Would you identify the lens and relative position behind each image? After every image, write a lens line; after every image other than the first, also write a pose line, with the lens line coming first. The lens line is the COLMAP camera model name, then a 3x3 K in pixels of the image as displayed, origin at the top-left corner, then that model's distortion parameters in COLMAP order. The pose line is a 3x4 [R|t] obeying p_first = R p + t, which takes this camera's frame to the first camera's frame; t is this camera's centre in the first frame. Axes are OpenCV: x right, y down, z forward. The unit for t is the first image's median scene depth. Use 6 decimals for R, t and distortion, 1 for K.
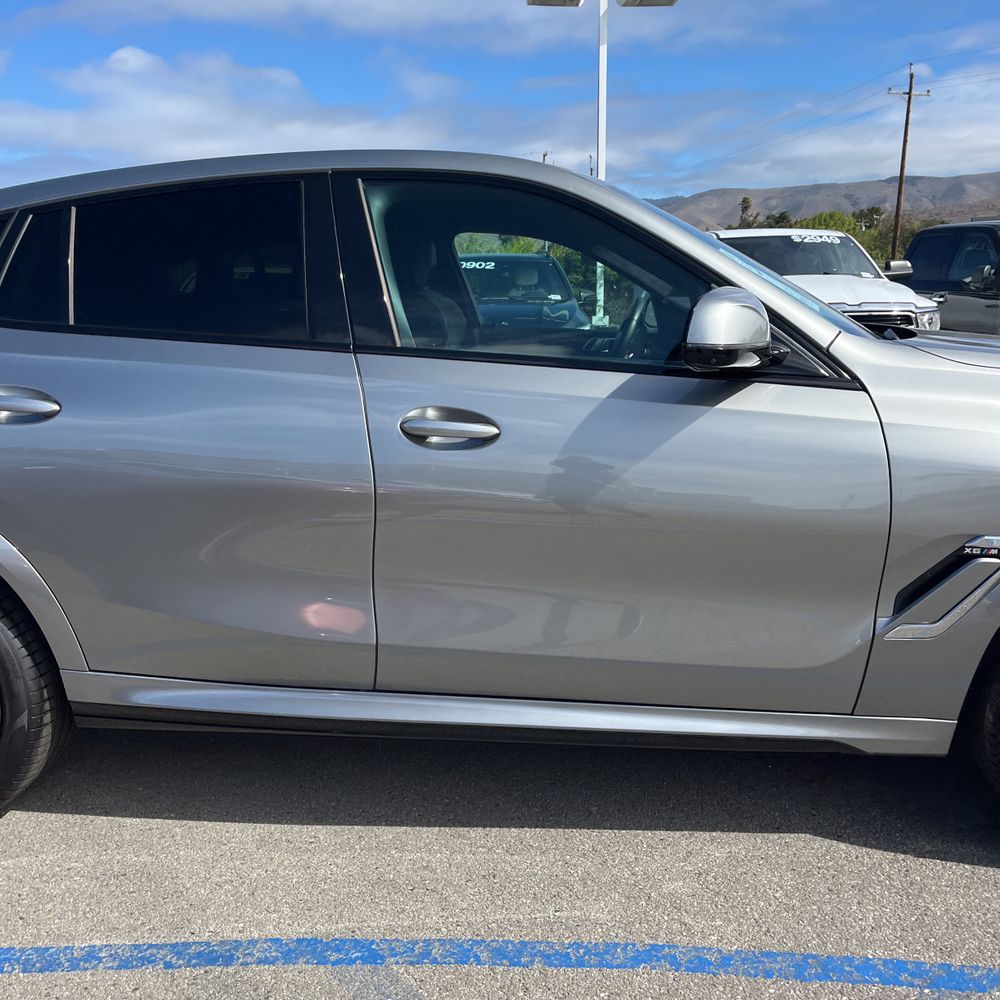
lens RADIAL K [[1022.5, 0, 498.6], [0, 1022.5, 512.6], [0, 0, 1]] dist [0.023597, -0.013748]
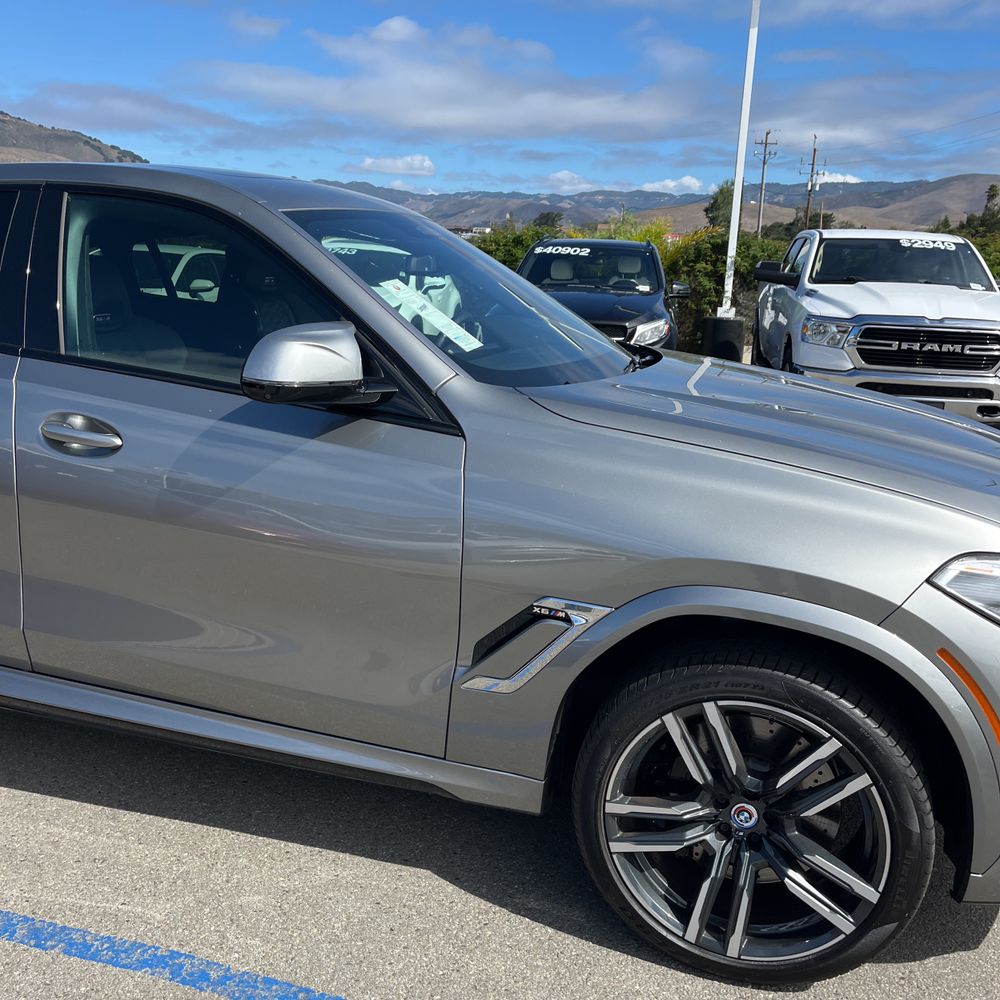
lens RADIAL K [[1022.9, 0, 496.9], [0, 1022.9, 494.7], [0, 0, 1]] dist [0.016218, 0.015887]
pose [[0.978673, 0.101496, -0.178602, 0.115831], [-0.099855, 0.994836, 0.018178, -0.017147], [0.179525, 0.000043, 0.983753, 0.006762]]
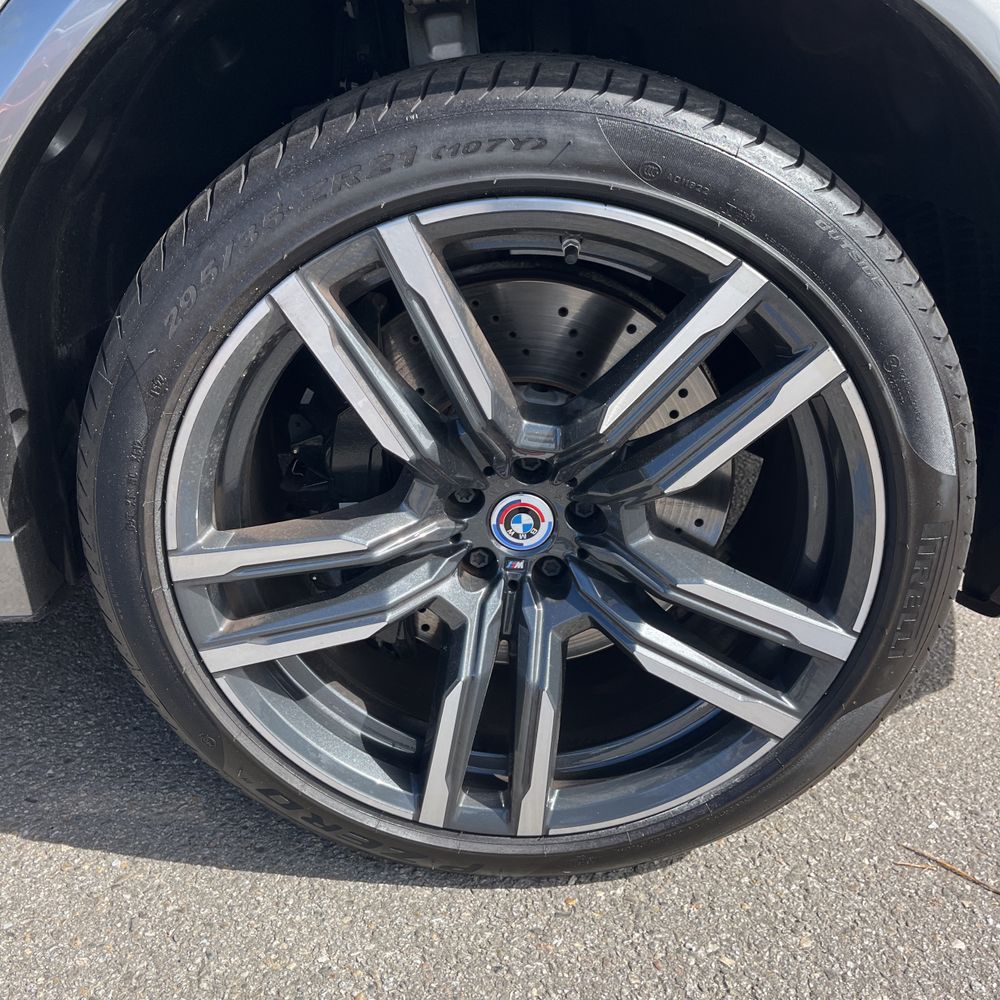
lens RADIAL K [[1023.1, 0, 500.9], [0, 1023.1, 496.8], [0, 0, 1]] dist [0.024102, 0.001017]
pose [[0.994472, -0.035575, 0.098794, 0.123735], [0.011494, 0.972086, 0.234342, 0.021789], [-0.104373, -0.231911, 0.967121, 0.130678]]
